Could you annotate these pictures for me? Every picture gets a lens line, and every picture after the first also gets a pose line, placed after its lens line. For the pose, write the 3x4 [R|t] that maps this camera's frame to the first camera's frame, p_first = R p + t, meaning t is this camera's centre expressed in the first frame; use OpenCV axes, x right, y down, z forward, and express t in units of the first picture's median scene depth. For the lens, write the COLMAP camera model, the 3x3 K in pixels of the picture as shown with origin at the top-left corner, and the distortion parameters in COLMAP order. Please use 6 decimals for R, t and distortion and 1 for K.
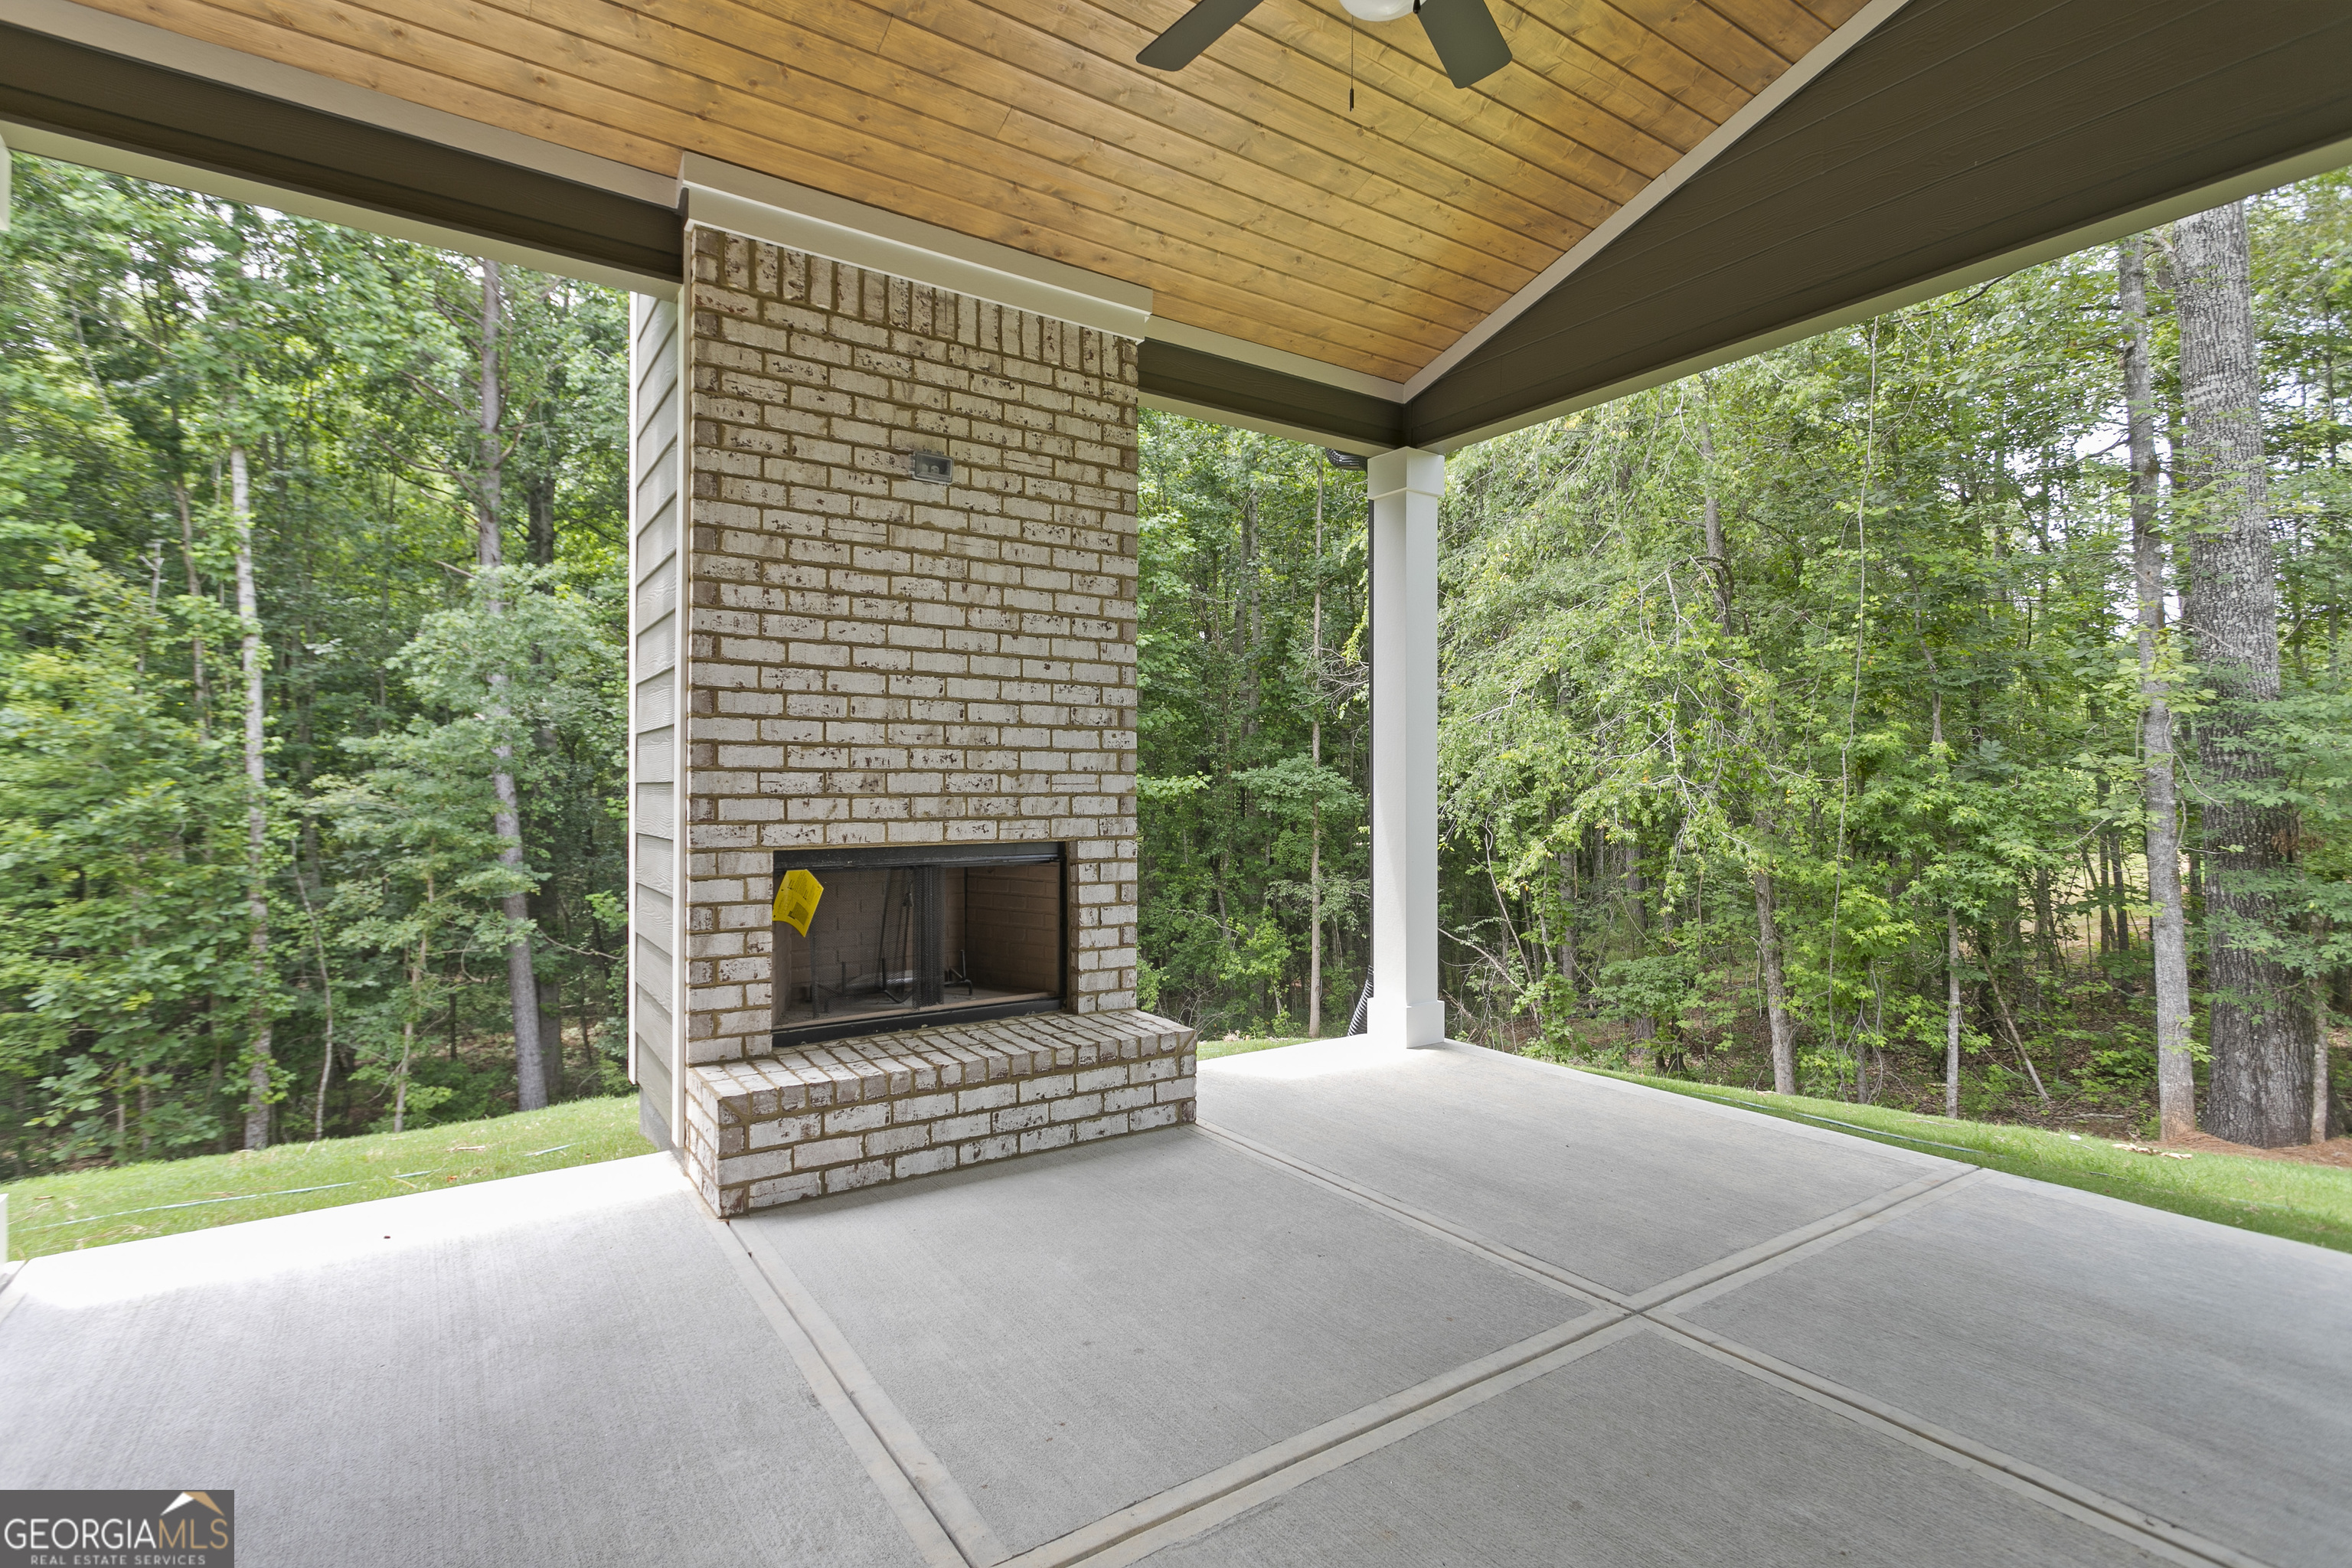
lens RADIAL K [[1115.6, 0, 1189.8], [0, 1115.6, 785.3], [0, 0, 1]] dist [0.004577, 0.001133]
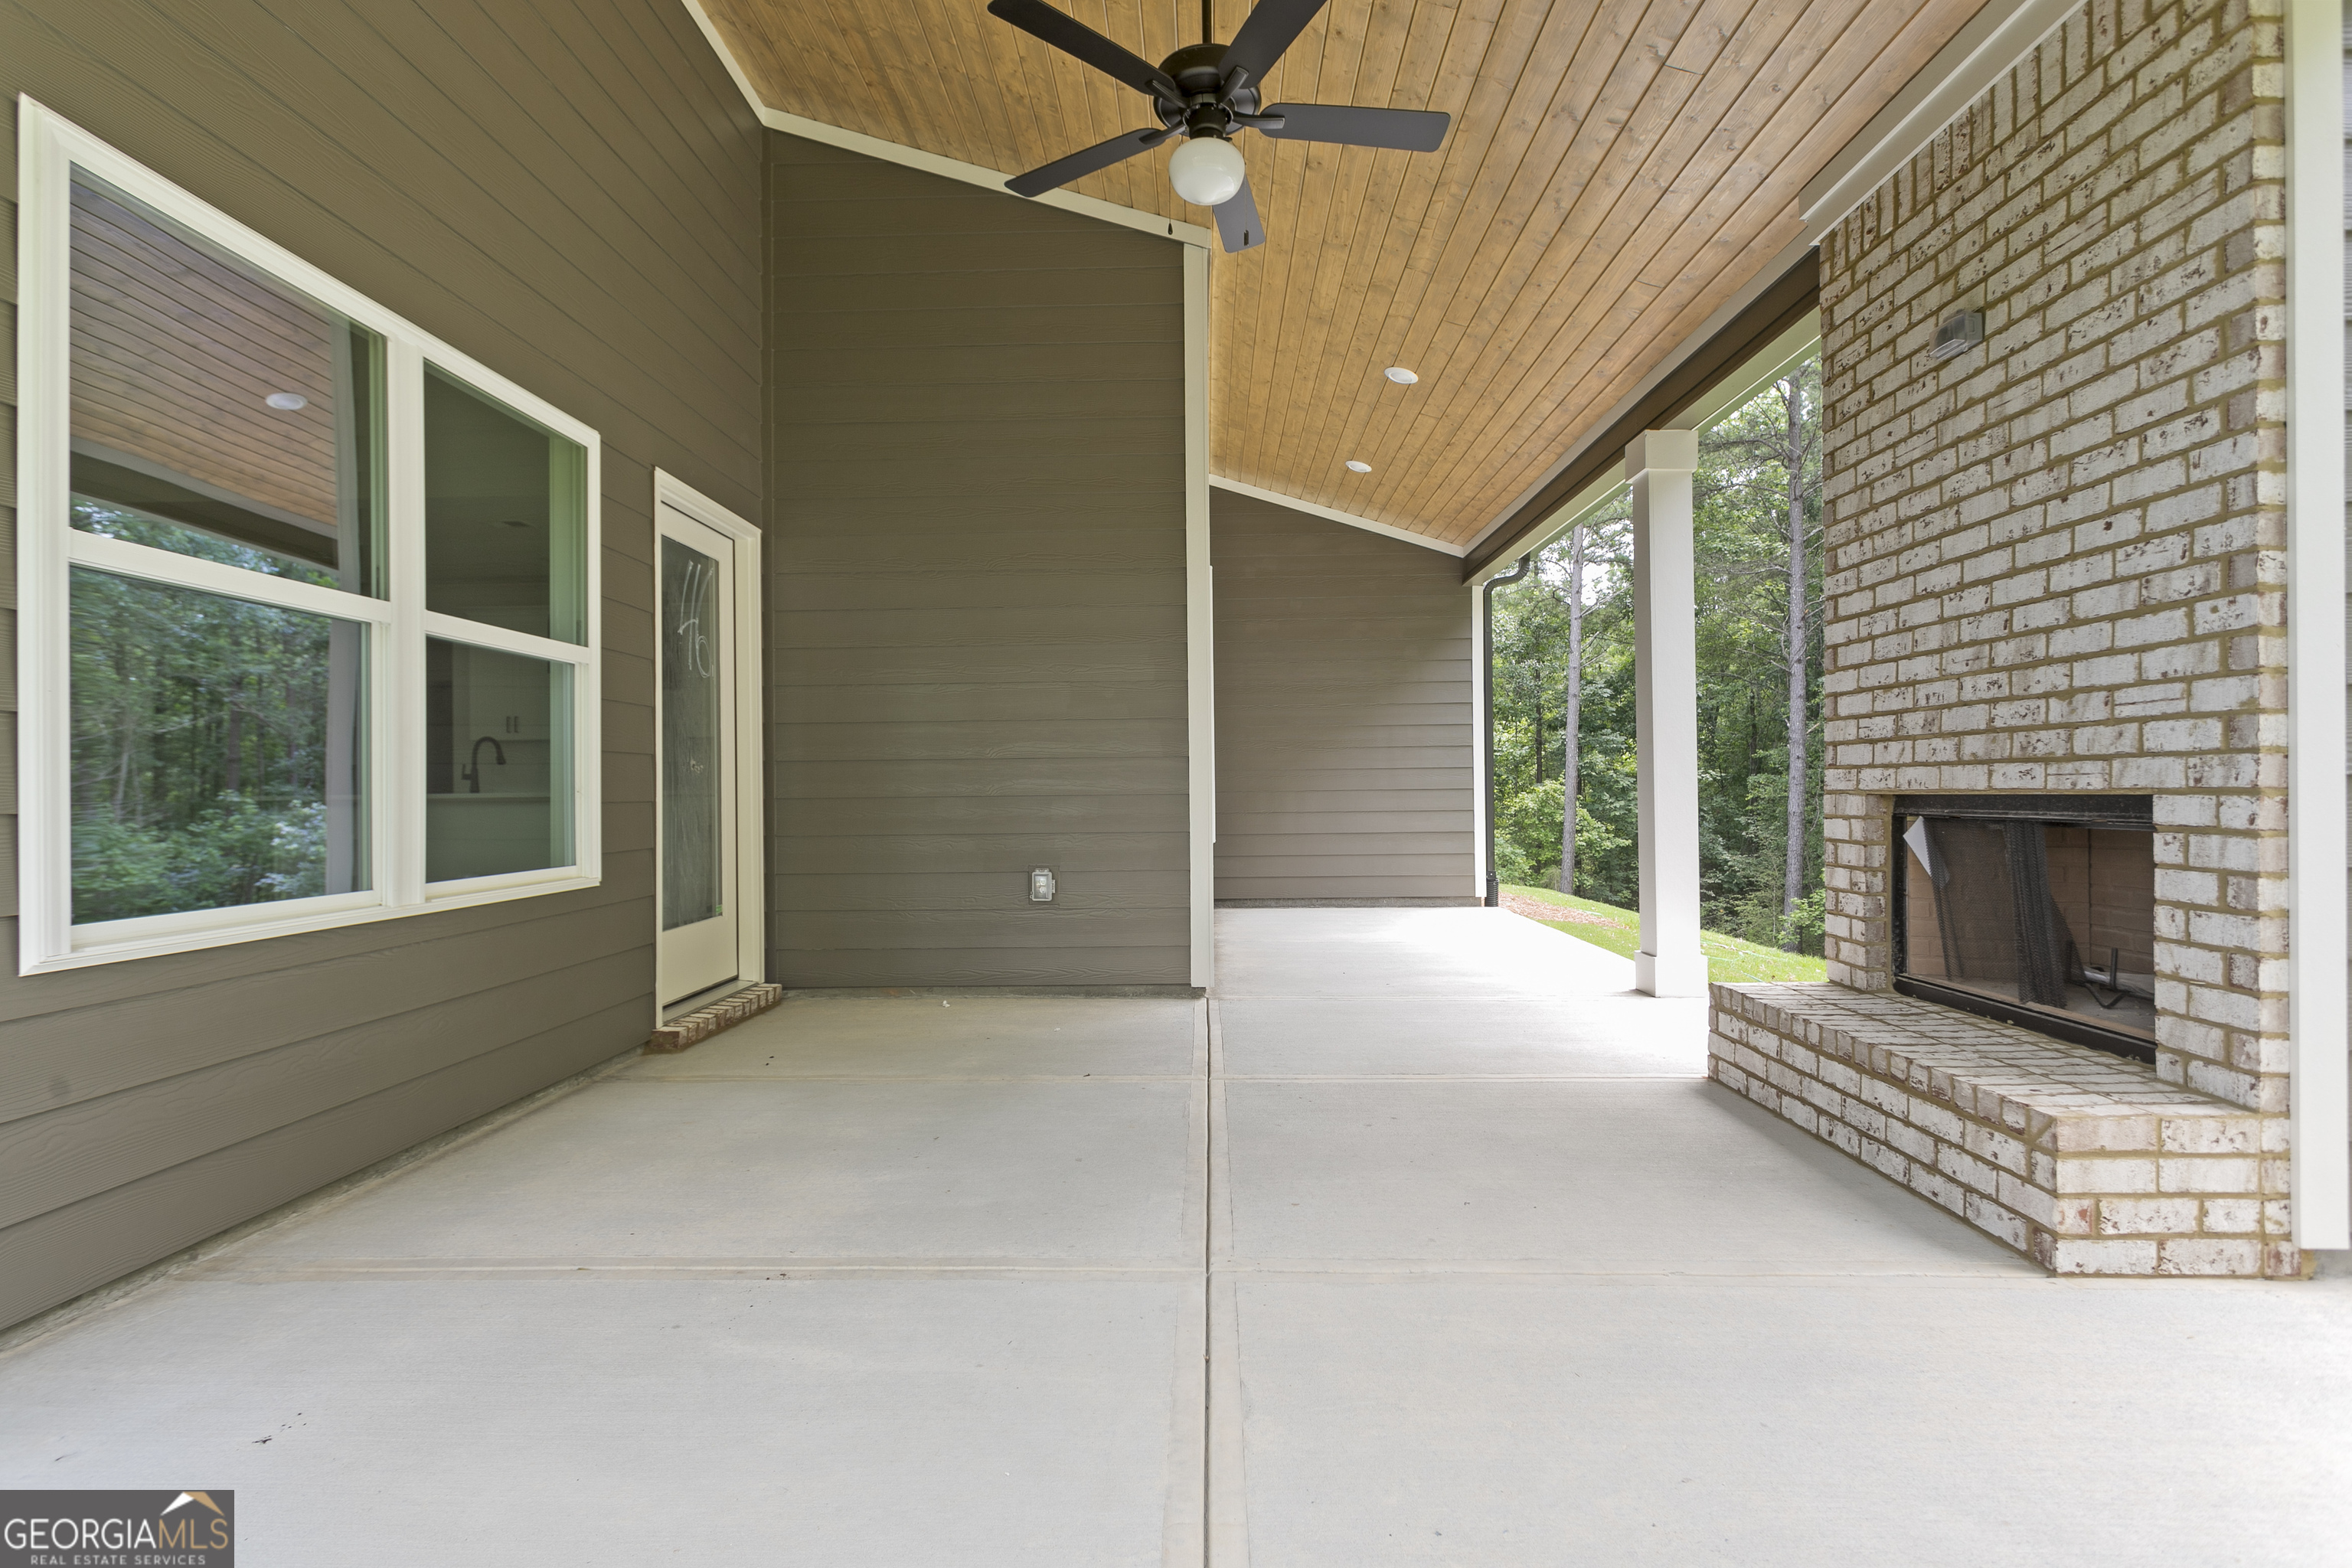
lens RADIAL K [[1115.6, 0, 1172.7], [0, 1115.6, 786.4], [0, 0, 1]] dist [0.004577, 0.001133]
pose [[-0.588417, 0.001908, -0.808556, 0.776861], [0.012030, 0.999907, -0.006395, 0.046766], [0.808468, -0.013490, -0.588385, 1.012651]]
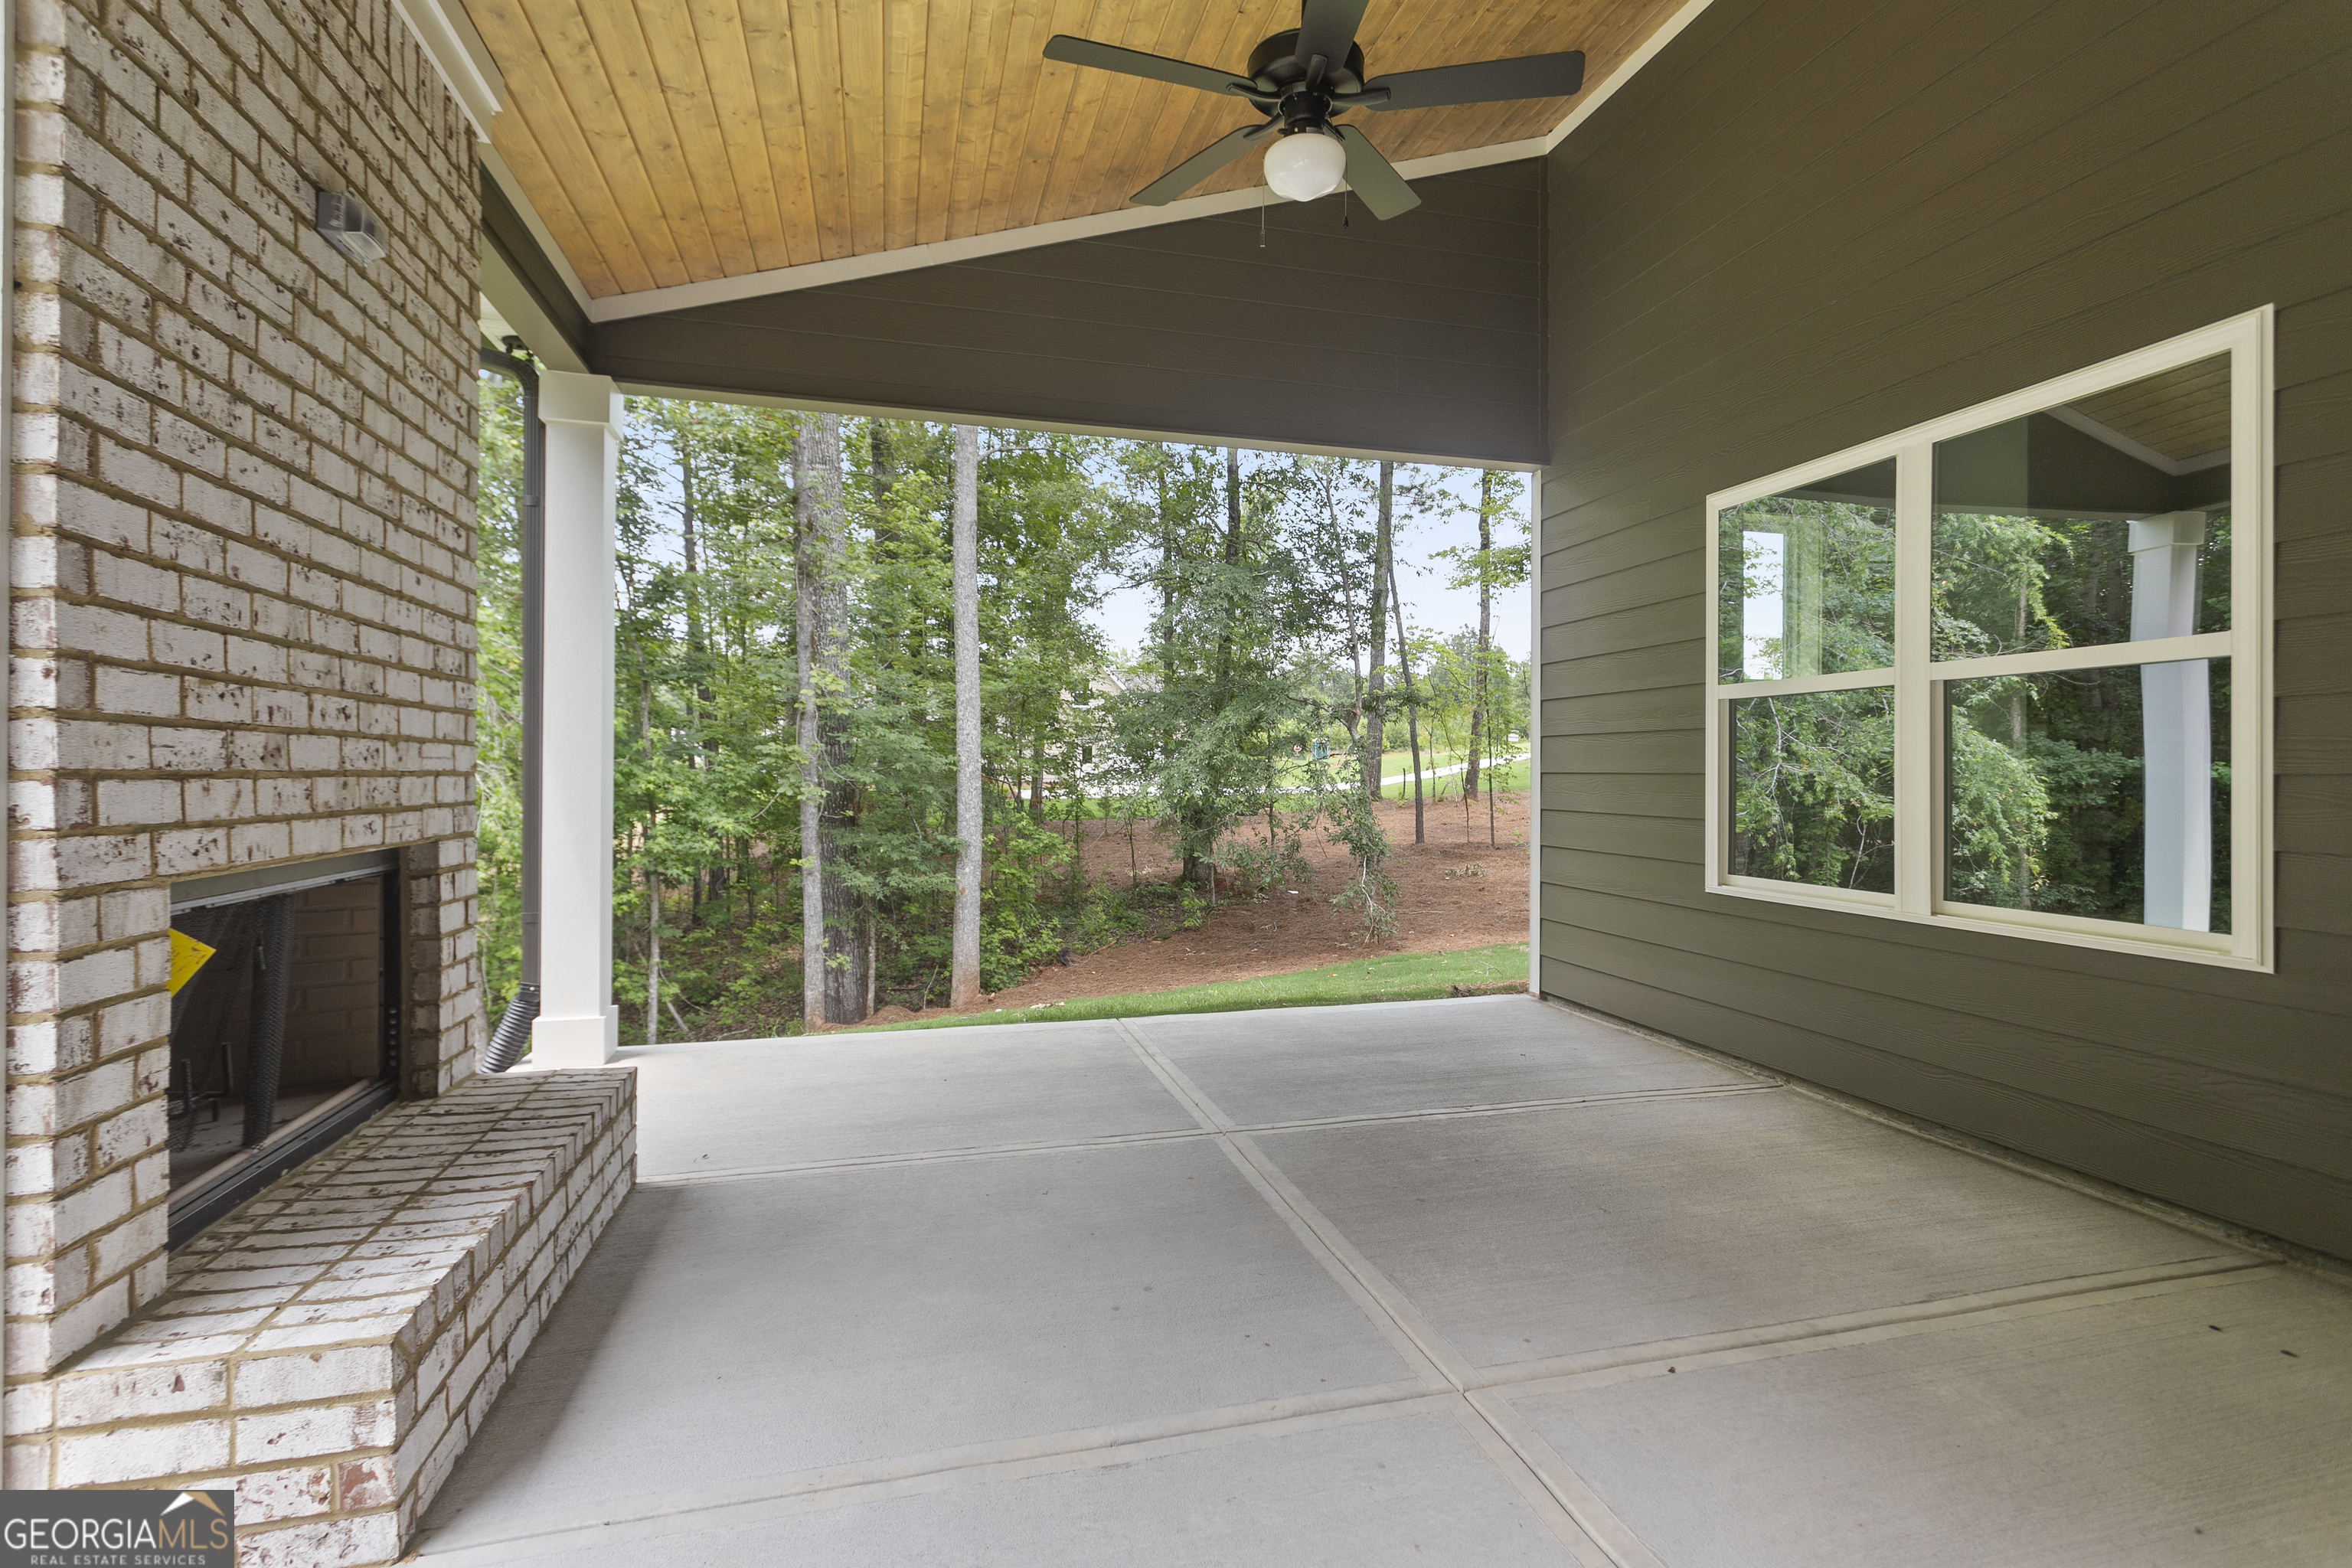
lens RADIAL K [[1115.6, 0, 1189.7], [0, 1115.6, 776.4], [0, 0, 1]] dist [0.004577, 0.001133]
pose [[0.334619, -0.000341, 0.942354, -0.644615], [-0.007936, 0.999963, 0.003179, 0.004751], [-0.942320, -0.008542, 0.334604, 0.372758]]
